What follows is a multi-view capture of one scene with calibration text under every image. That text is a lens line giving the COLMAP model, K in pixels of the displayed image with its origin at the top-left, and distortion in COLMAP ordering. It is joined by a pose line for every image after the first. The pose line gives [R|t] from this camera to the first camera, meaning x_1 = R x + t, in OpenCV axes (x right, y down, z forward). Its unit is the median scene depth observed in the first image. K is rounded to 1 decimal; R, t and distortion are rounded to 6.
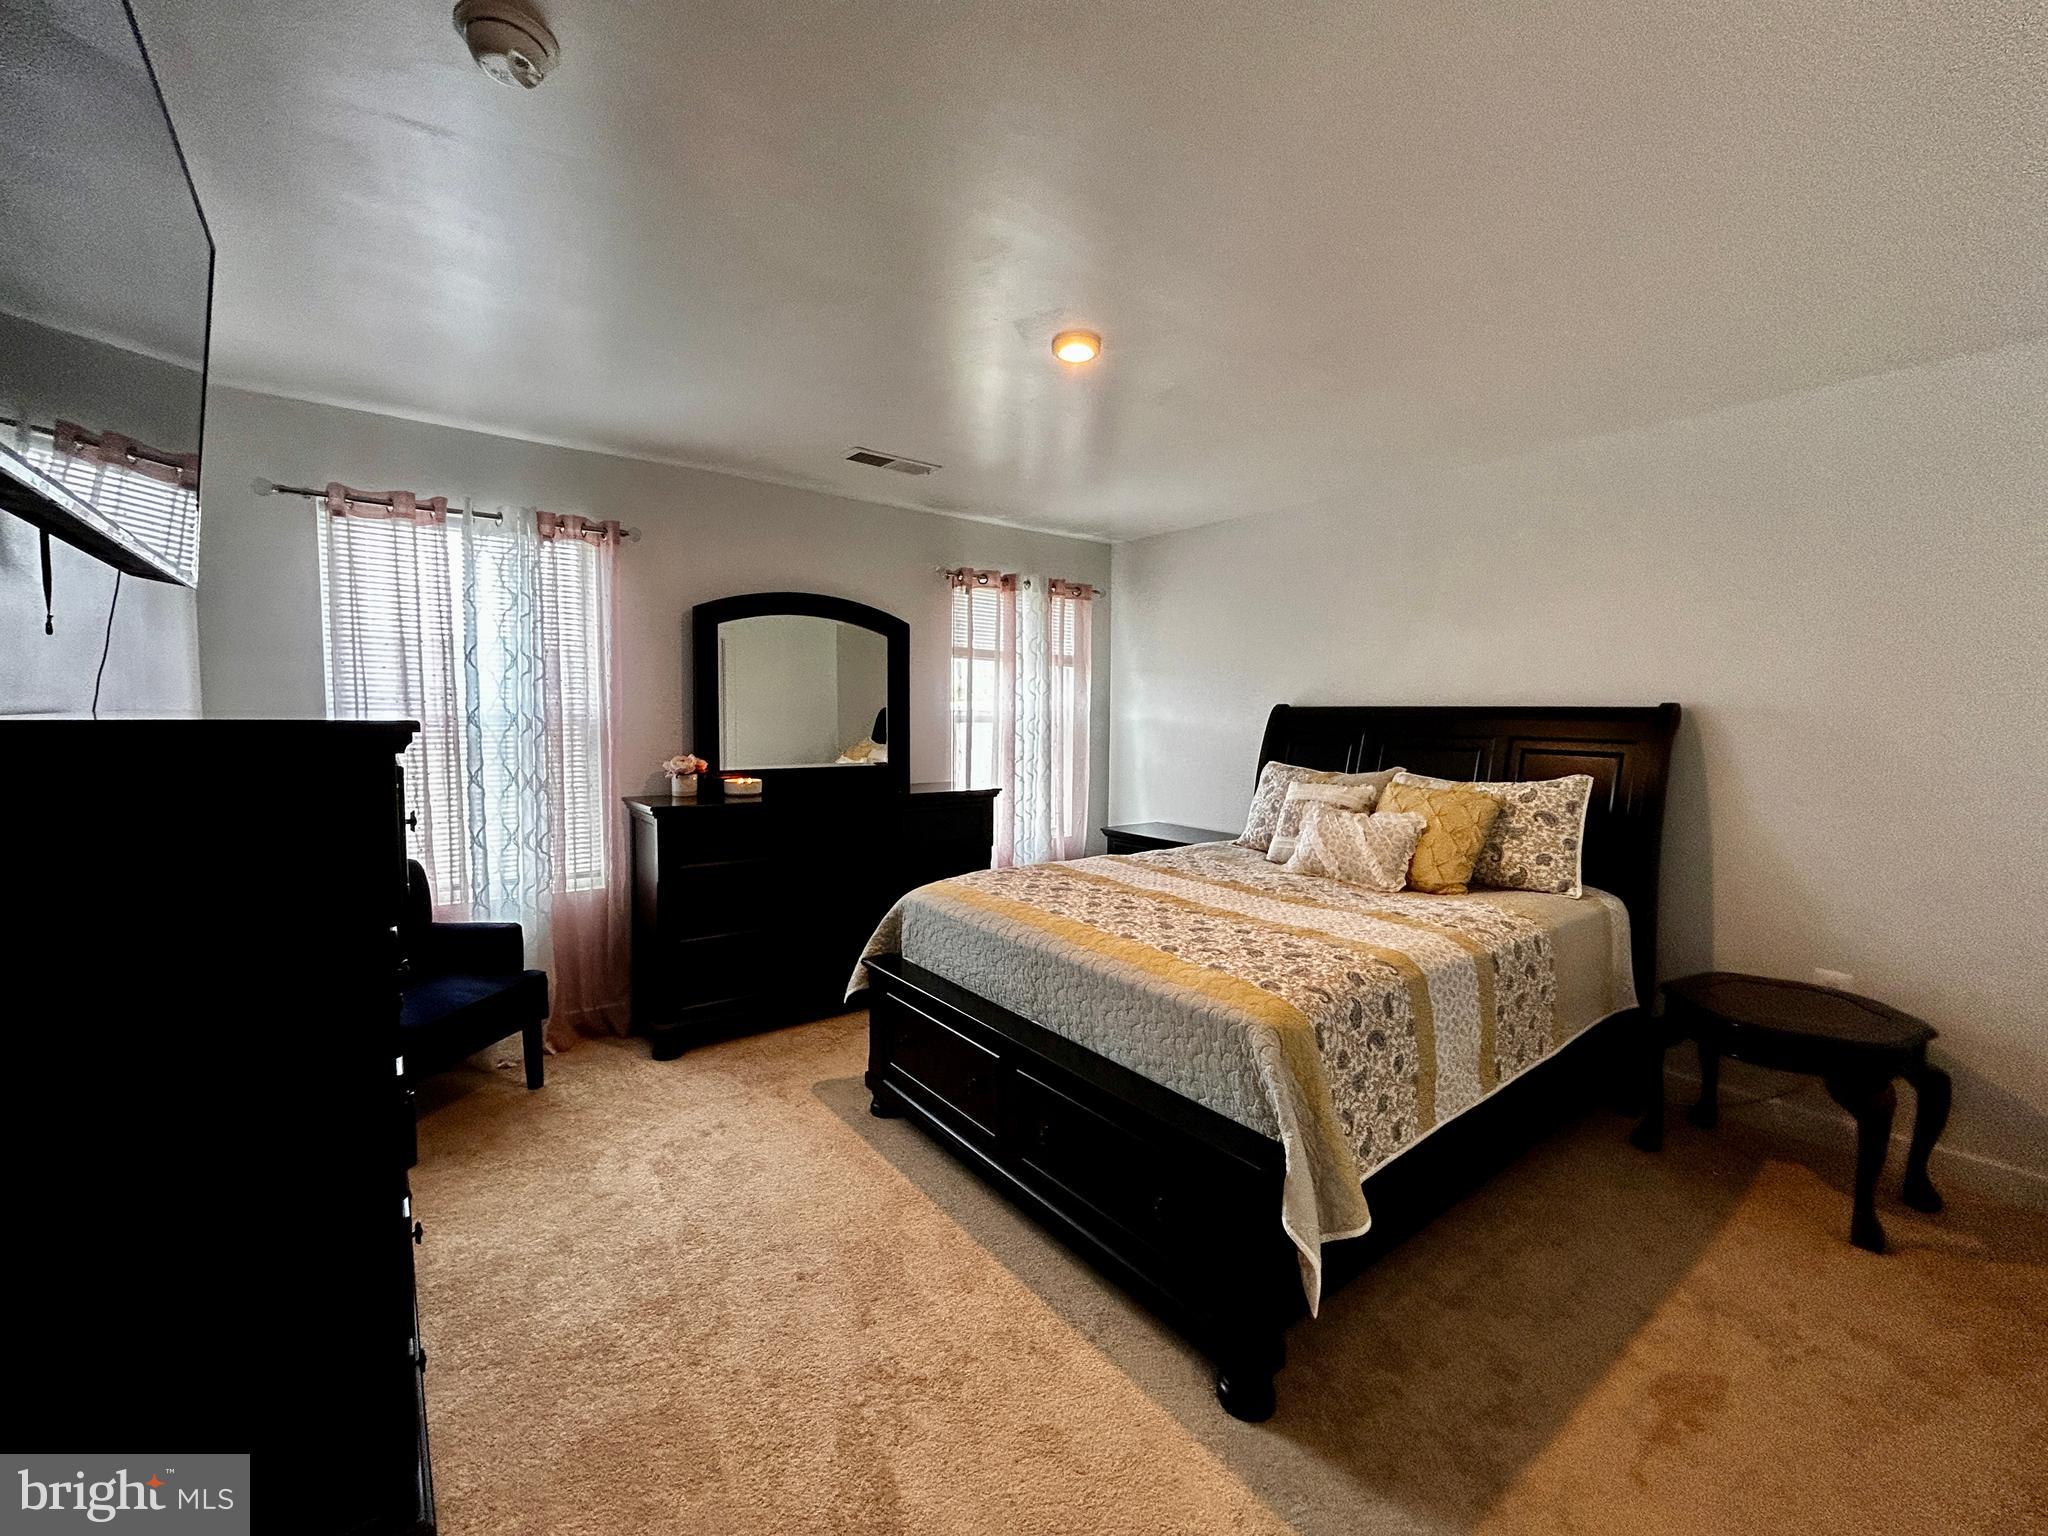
lens RADIAL K [[822.9, 0, 1019.3], [0, 822.9, 765.3], [0, 0, 1]] dist [0.001140, -0.000315]
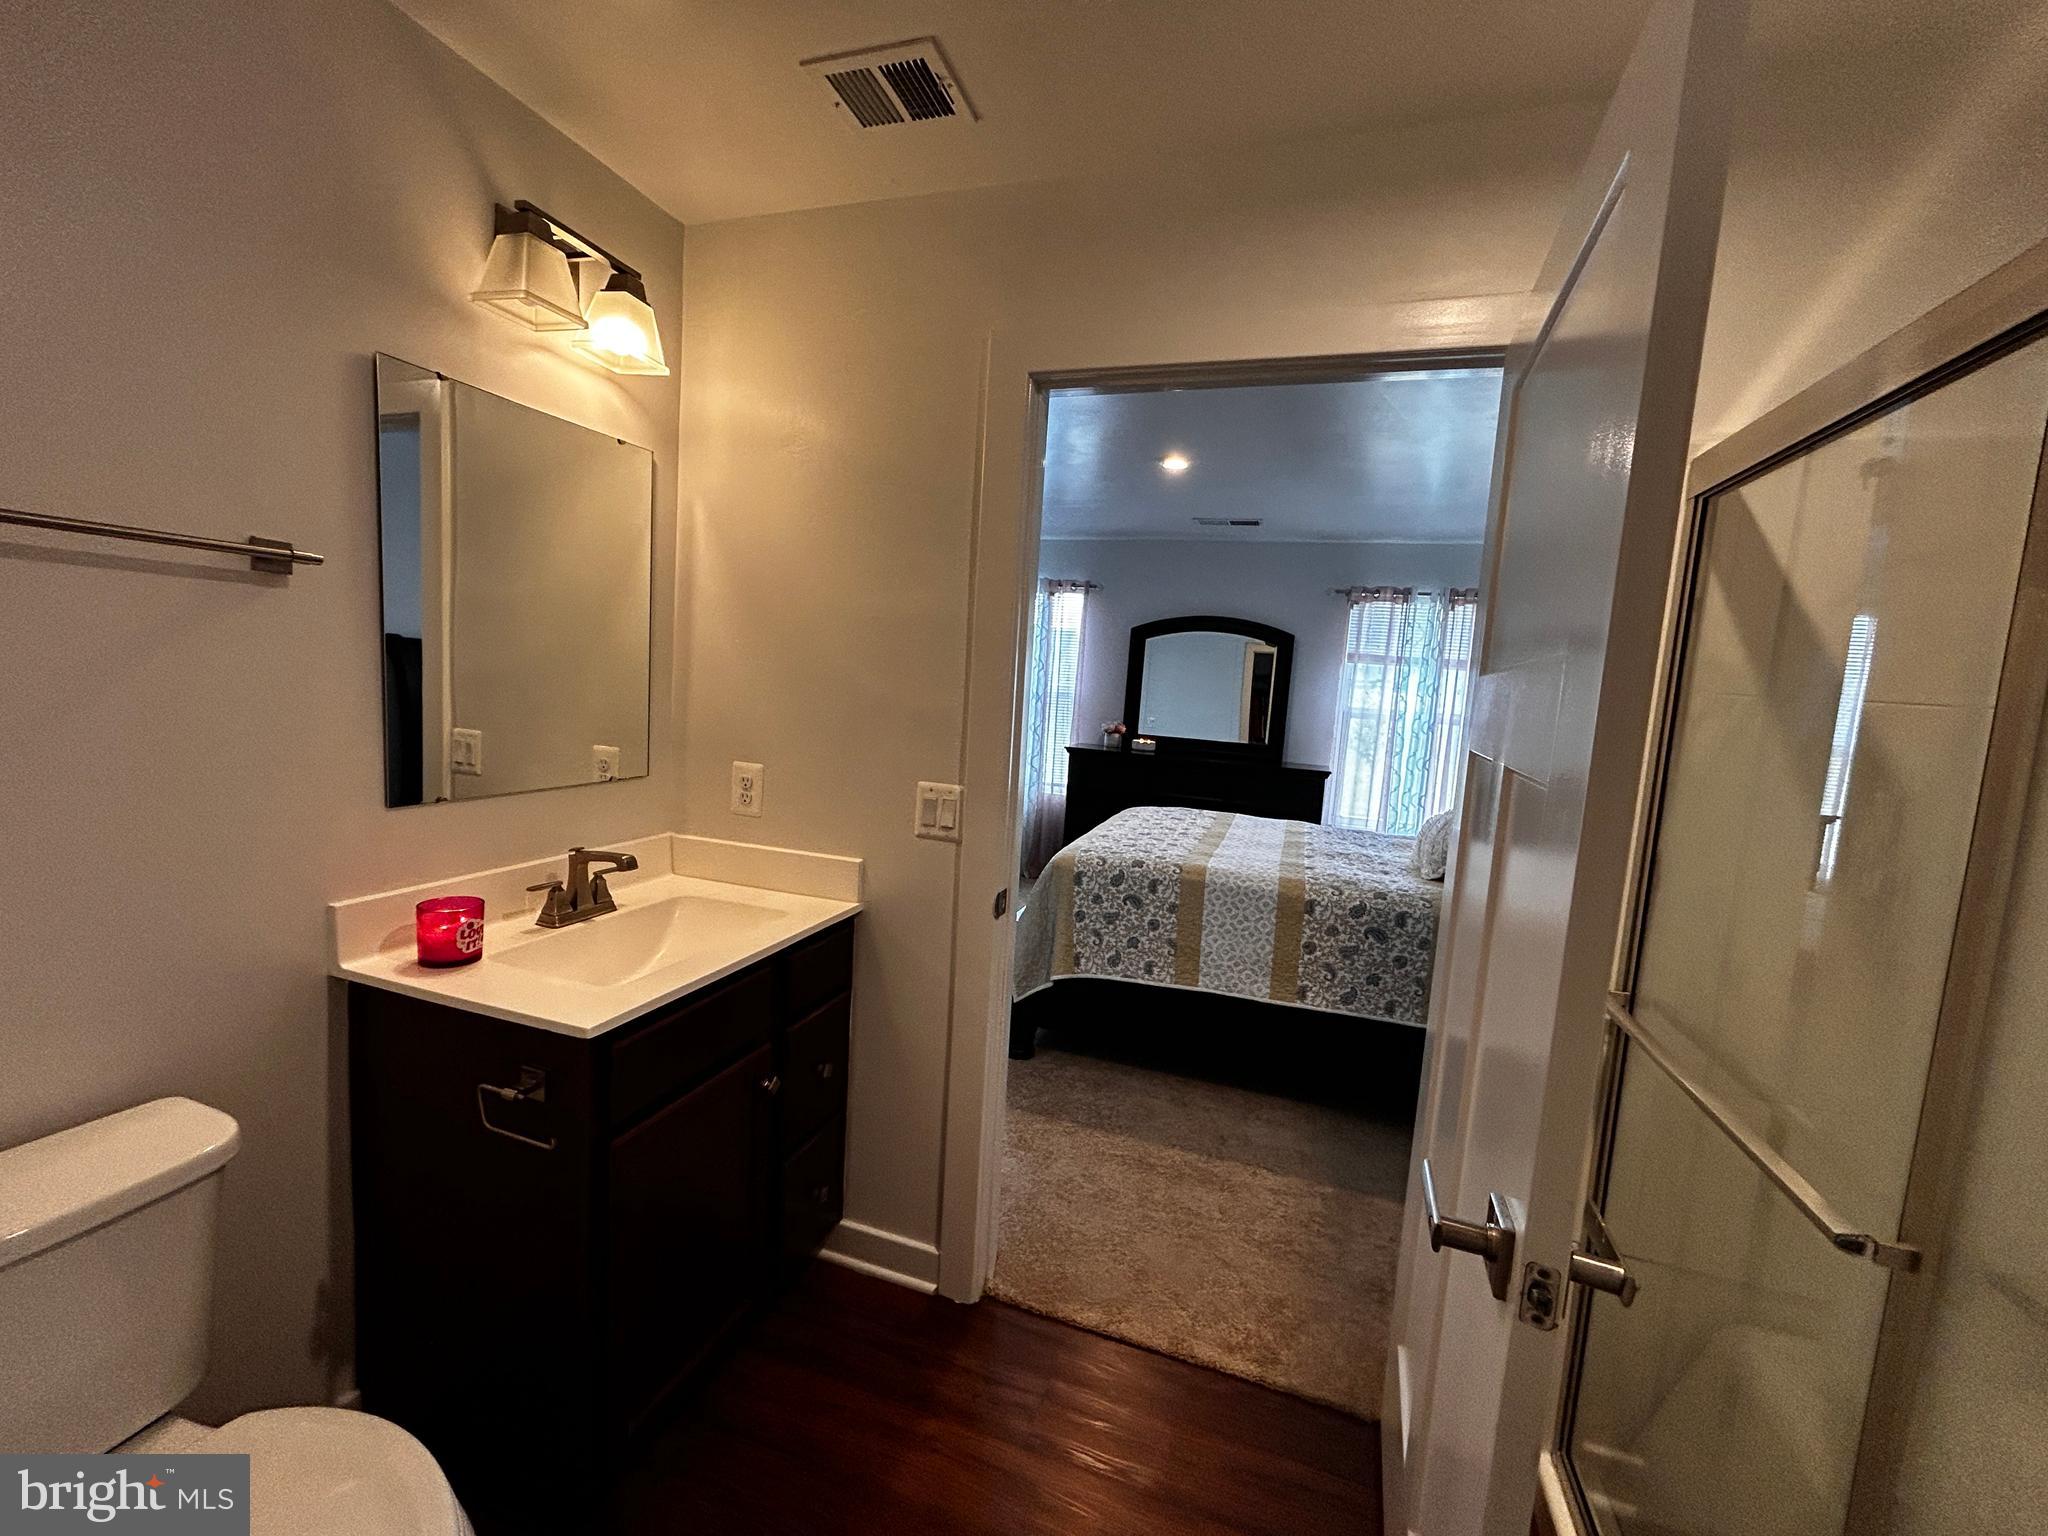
lens RADIAL K [[827.3, 0, 1024.0], [0, 827.3, 768.0], [0, 0, 1]] dist [-0.014492, 0.011384]
pose [[0.556861, 0.113224, -0.822852, 0.808338], [-0.113637, 0.991736, 0.059558, 0.002566], [0.822795, 0.060341, 0.565125, -0.050268]]
